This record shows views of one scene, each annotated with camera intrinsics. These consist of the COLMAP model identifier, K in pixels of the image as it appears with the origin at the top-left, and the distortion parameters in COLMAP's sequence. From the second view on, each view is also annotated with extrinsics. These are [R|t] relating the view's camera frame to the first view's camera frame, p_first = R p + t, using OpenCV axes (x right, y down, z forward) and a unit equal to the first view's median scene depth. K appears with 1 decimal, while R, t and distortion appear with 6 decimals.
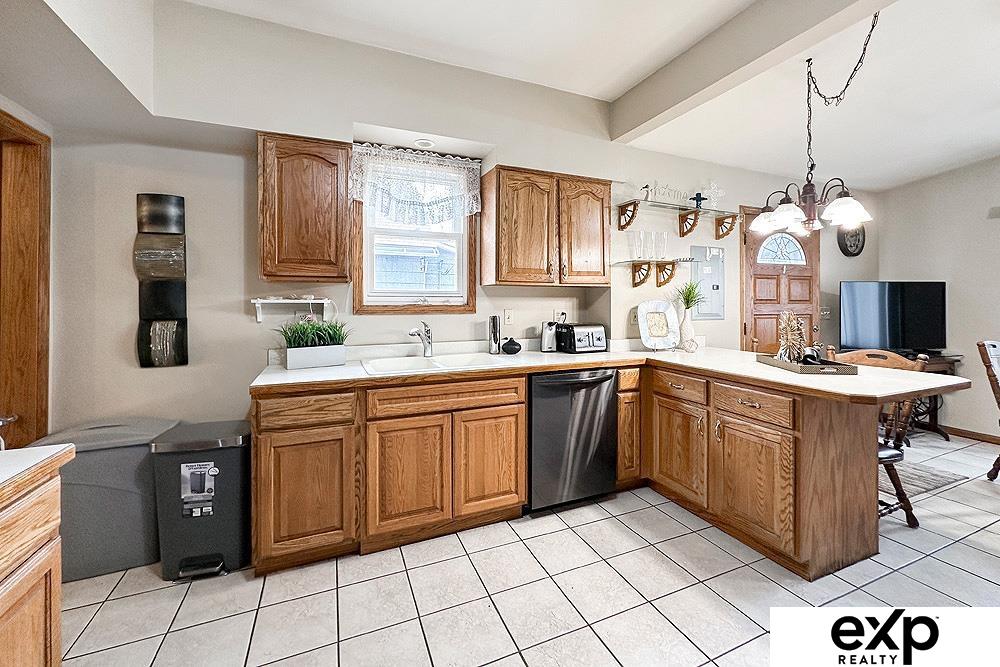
lens RADIAL K [[402.7, 0, 495.2], [0, 402.7, 298.4], [0, 0, 1]] dist [0.000156, -0.000010]
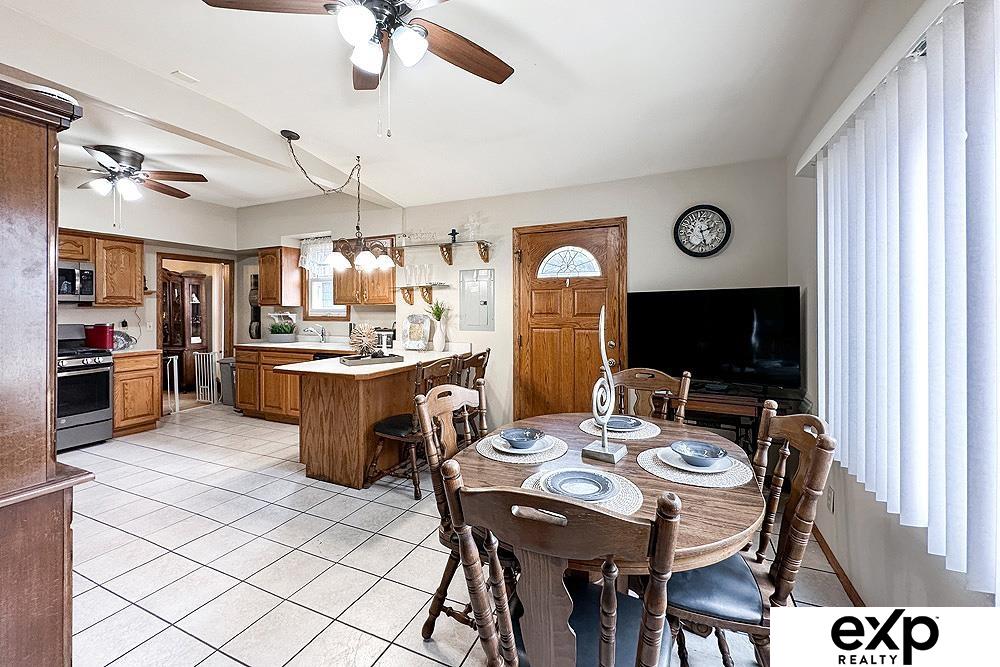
lens RADIAL K [[398.2, 0, 487.3], [0, 398.2, 304.4], [0, 0, 1]] dist [-0.000014, -0.000117]
pose [[0.675890, -0.012005, -0.736905, 1.842366], [0.011732, 0.999916, -0.005529, -0.022570], [0.736909, -0.004908, 0.675974, 0.289494]]
